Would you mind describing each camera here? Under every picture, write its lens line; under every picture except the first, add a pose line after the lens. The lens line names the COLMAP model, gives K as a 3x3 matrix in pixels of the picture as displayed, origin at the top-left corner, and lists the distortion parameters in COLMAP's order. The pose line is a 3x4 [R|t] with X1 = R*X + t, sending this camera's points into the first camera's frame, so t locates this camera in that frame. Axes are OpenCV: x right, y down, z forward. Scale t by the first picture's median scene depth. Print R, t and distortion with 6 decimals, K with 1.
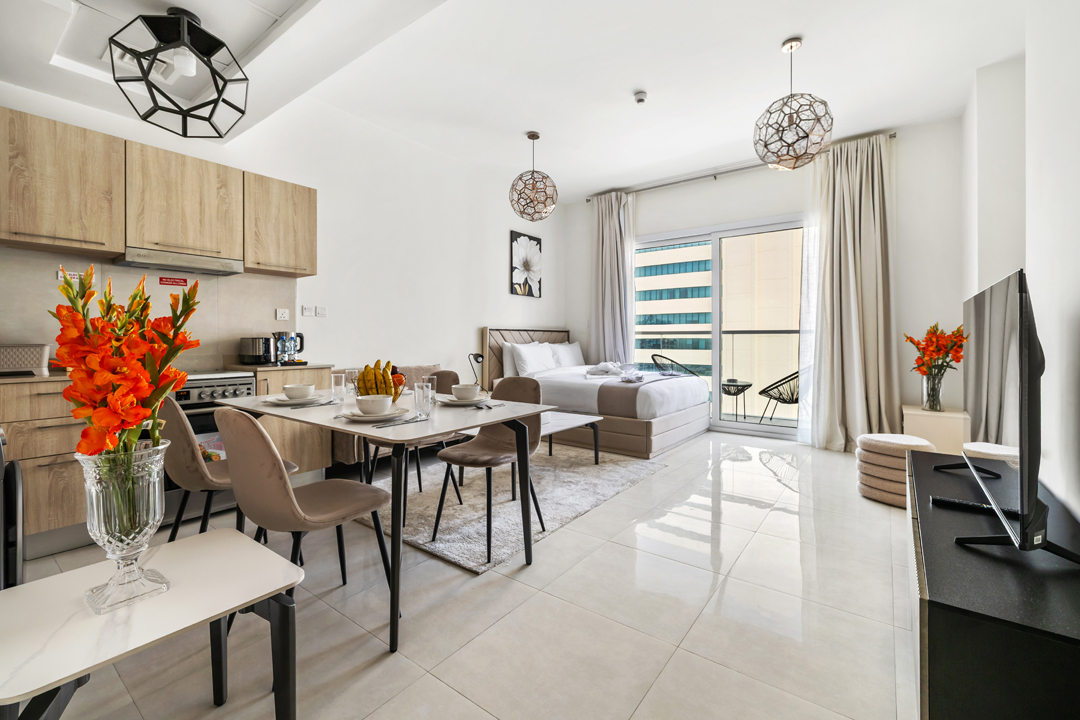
lens RADIAL K [[458.4, 0, 538.5], [0, 458.4, 339.2], [0, 0, 1]] dist [-0.000075, 0.000093]
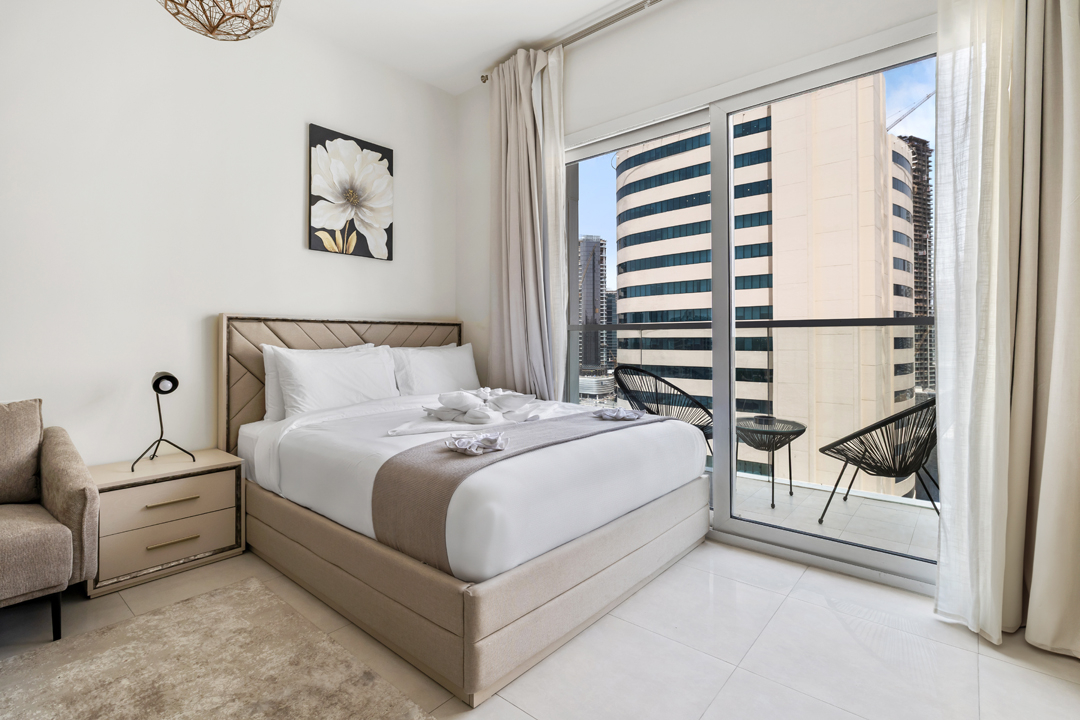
lens RADIAL K [[508.3, 0, 534.3], [0, 508.3, 333.5], [0, 0, 1]] dist [-0.001620, 0.000152]
pose [[0.998057, -0.007208, -0.061892, 0.313131], [0.006504, 0.999912, -0.011559, 0.002294], [0.061970, 0.011134, 0.998016, 0.651476]]
